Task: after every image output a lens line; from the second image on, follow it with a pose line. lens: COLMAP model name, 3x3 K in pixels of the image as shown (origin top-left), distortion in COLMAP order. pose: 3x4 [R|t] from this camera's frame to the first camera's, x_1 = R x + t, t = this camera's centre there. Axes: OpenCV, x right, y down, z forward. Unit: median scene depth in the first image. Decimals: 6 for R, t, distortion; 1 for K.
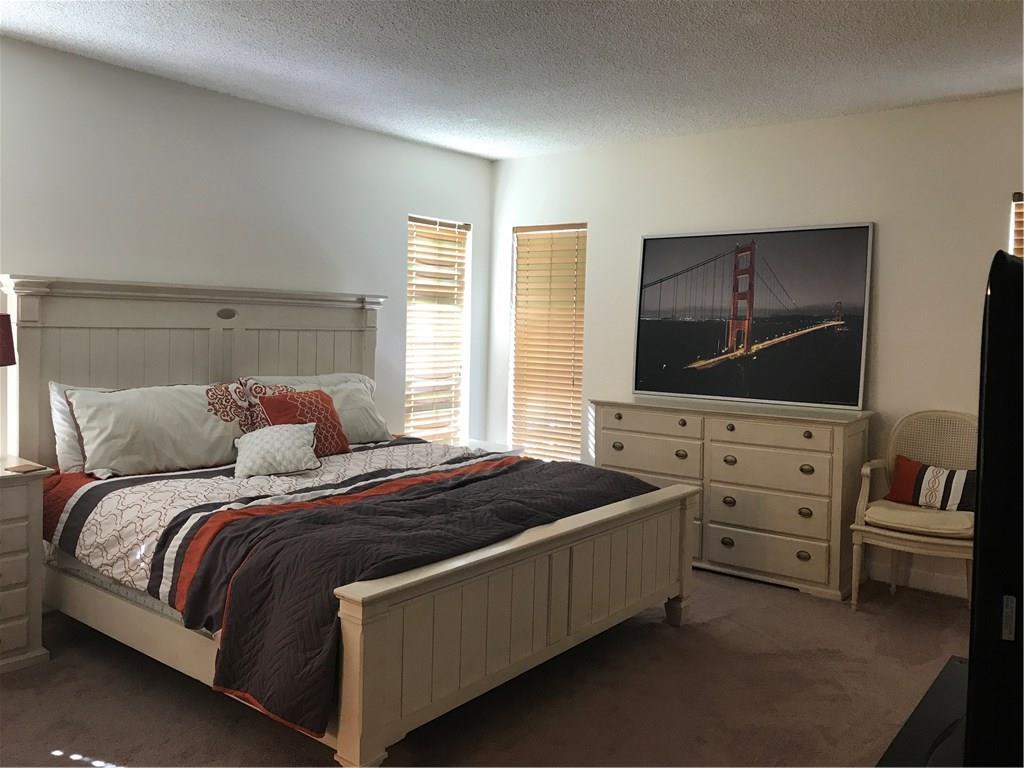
lens RADIAL K [[834.3, 0, 513.1], [0, 834.3, 382.2], [0, 0, 1]] dist [0.047299, -0.064187]
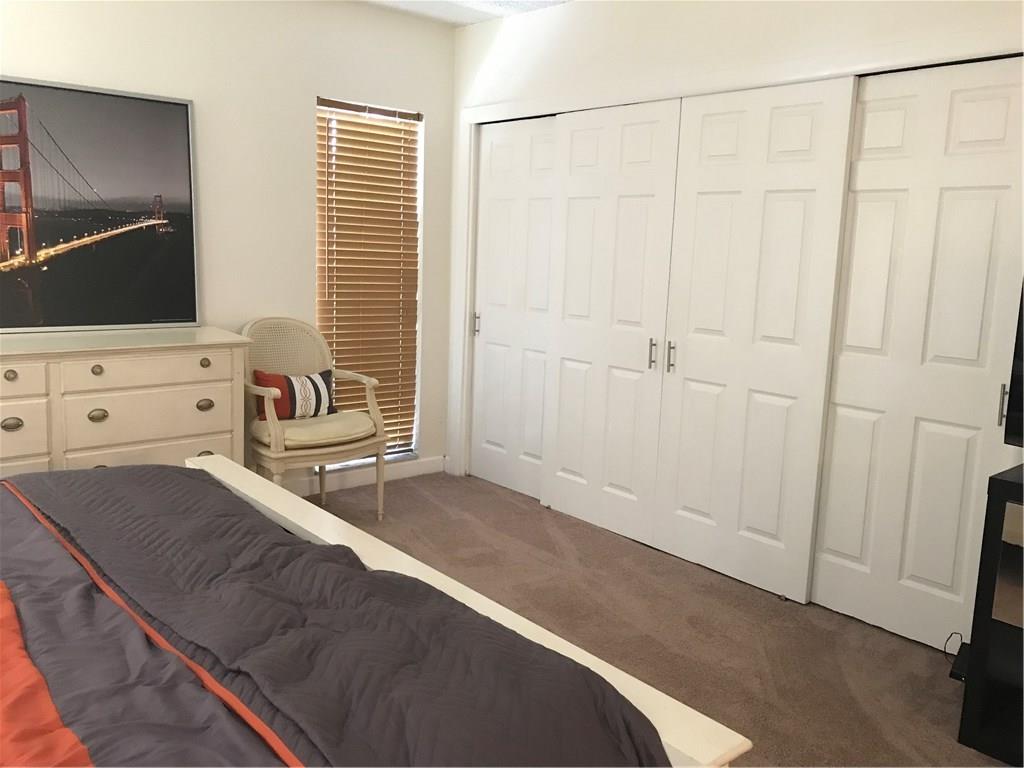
lens RADIAL K [[834.3, 0, 513.0], [0, 834.3, 383.6], [0, 0, 1]] dist [0.047299, -0.064187]
pose [[0.197578, -0.170188, 0.965401, -0.338773], [0.036318, 0.985409, 0.166282, -0.037793], [-0.979614, 0.002207, 0.200876, 0.484396]]
